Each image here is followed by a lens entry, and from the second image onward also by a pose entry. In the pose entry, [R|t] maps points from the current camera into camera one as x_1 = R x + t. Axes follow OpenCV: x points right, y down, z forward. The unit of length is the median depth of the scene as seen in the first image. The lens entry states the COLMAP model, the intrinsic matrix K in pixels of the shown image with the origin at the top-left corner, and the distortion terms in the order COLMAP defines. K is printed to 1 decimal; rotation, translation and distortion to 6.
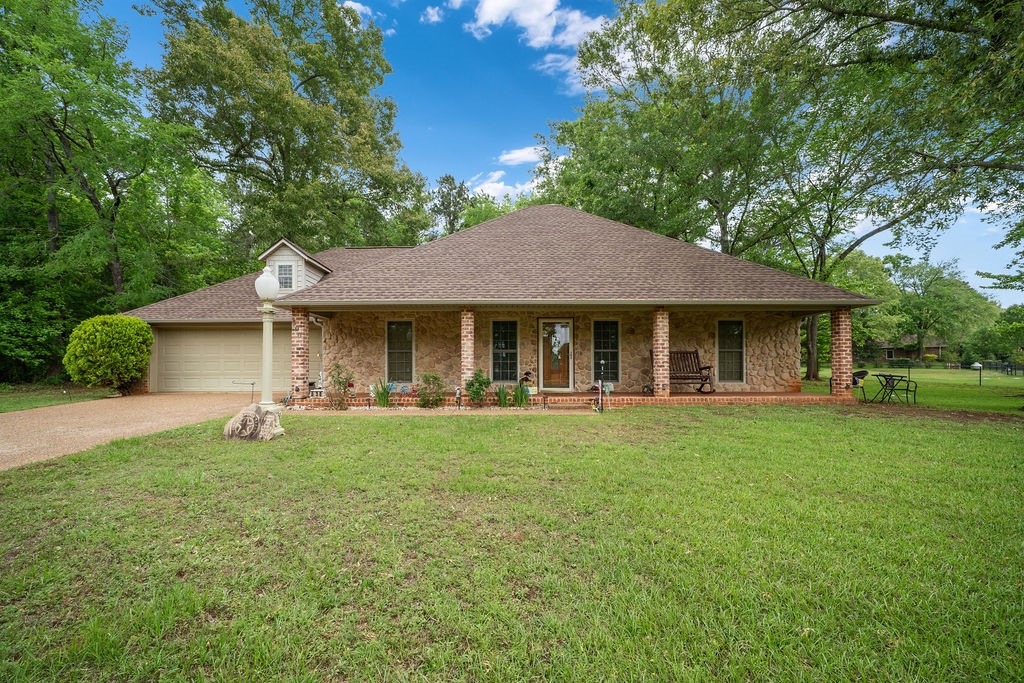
lens RADIAL K [[432.0, 0, 511.4], [0, 432.0, 347.6], [0, 0, 1]] dist [-0.002097, -0.000308]
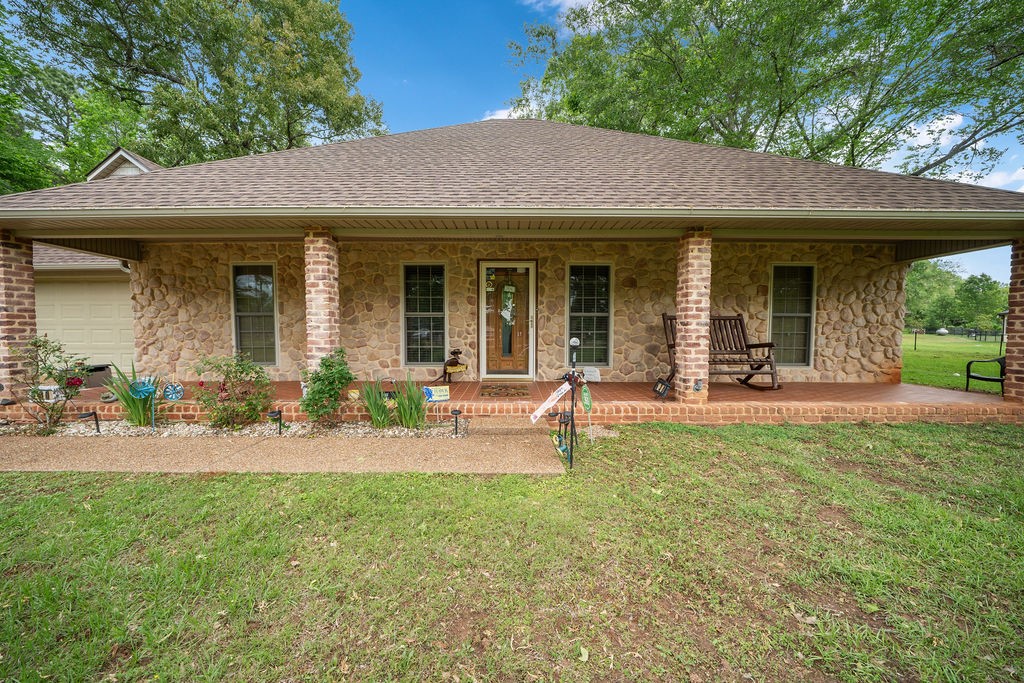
lens RADIAL K [[352.7, 0, 517.0], [0, 352.7, 340.3], [0, 0, 1]] dist [-0.006312, 0.000135]
pose [[0.999992, 0.003904, 0.000505, 0.116404], [-0.003931, 0.996963, 0.077774, 0.004890], [-0.000200, -0.077775, 0.996971, 0.498324]]
